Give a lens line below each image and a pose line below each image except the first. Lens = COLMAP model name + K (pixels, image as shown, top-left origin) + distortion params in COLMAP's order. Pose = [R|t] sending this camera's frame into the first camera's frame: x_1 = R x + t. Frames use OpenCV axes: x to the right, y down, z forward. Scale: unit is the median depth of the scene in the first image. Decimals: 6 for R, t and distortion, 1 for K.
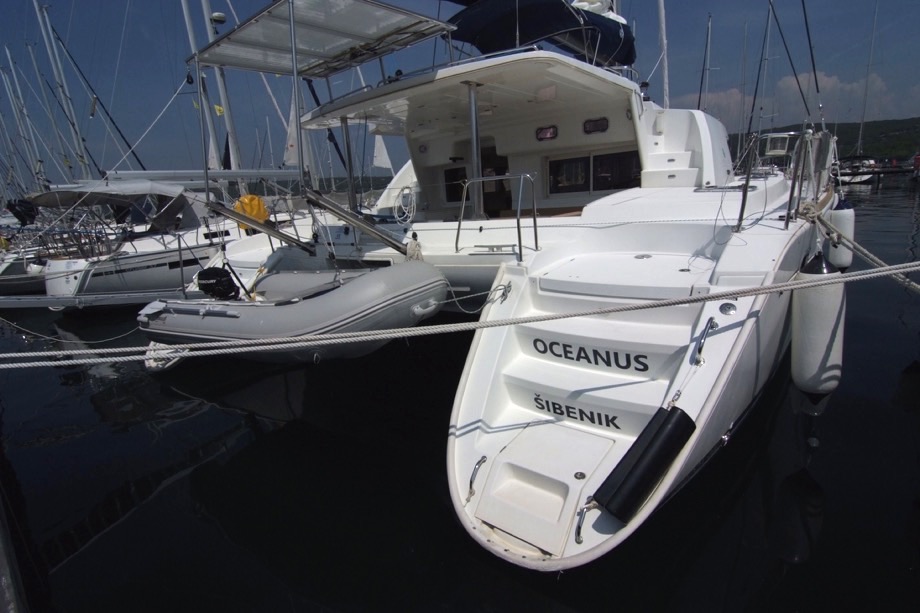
lens RADIAL K [[452.1, 0, 460.0], [0, 452.1, 306.5], [0, 0, 1]] dist [-0.020401, 0.000415]
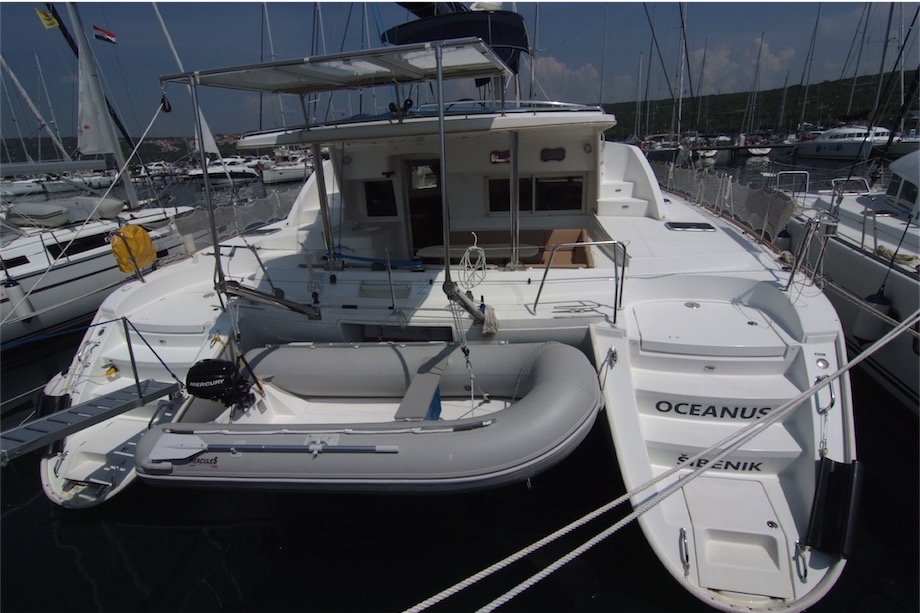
lens RADIAL K [[452.1, 0, 460.0], [0, 452.1, 306.5], [0, 0, 1]] dist [-0.020401, 0.000415]
pose [[0.896124, -0.121645, 0.426806, -0.663128], [0.091962, 0.991726, 0.089571, -0.280004], [-0.434170, -0.041017, 0.899896, 0.222027]]
